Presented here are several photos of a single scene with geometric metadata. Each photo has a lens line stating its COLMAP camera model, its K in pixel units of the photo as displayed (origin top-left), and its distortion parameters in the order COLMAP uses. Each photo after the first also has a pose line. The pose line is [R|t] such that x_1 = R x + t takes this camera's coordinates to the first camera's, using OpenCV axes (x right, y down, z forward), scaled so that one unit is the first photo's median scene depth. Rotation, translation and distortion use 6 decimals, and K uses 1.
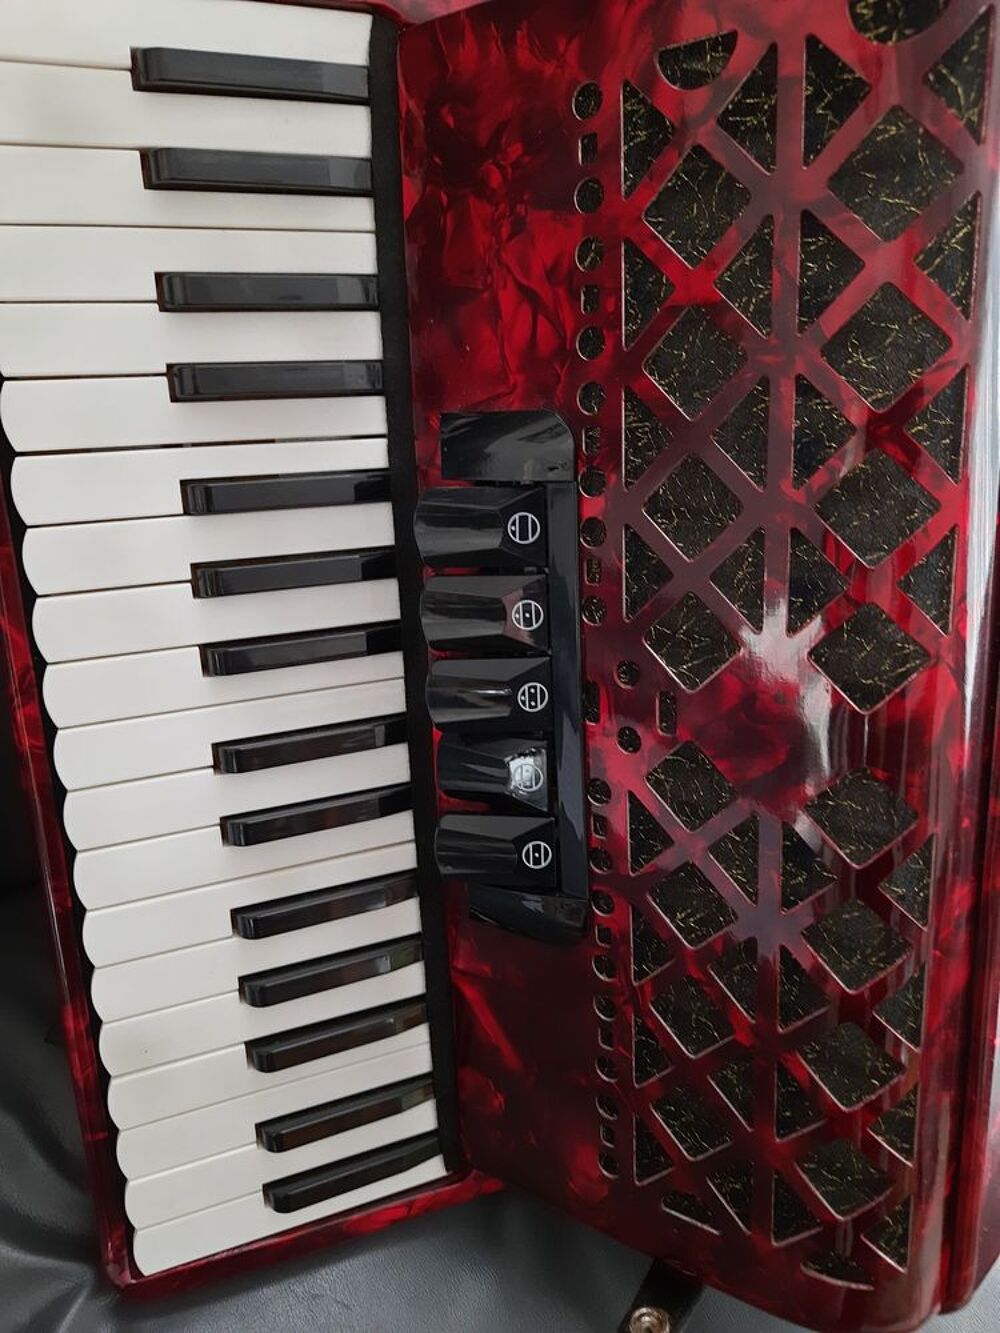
lens RADIAL K [[1004.6, 0, 500.0], [0, 1004.6, 666.5], [0, 0, 1]] dist [-0.003859, -0.003407]
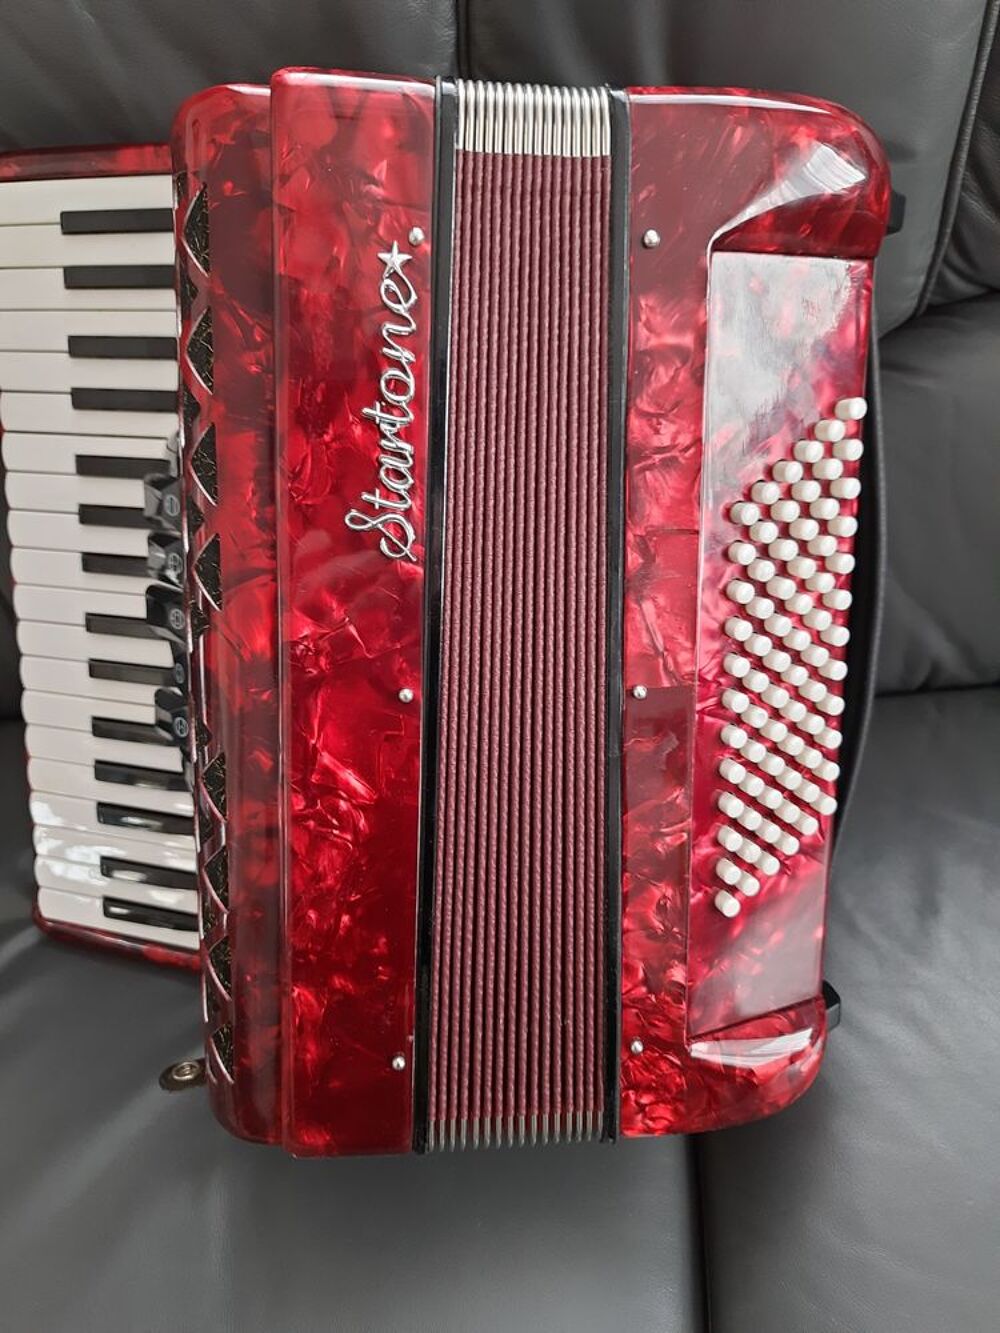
lens RADIAL K [[1004.6, 0, 500.0], [0, 1004.6, 666.5], [0, 0, 1]] dist [-0.003859, -0.003407]
pose [[0.753655, 0.224255, -0.617830, 1.343395], [-0.222421, 0.971553, 0.081328, -0.130506], [0.618492, 0.076125, 0.782095, 0.127225]]
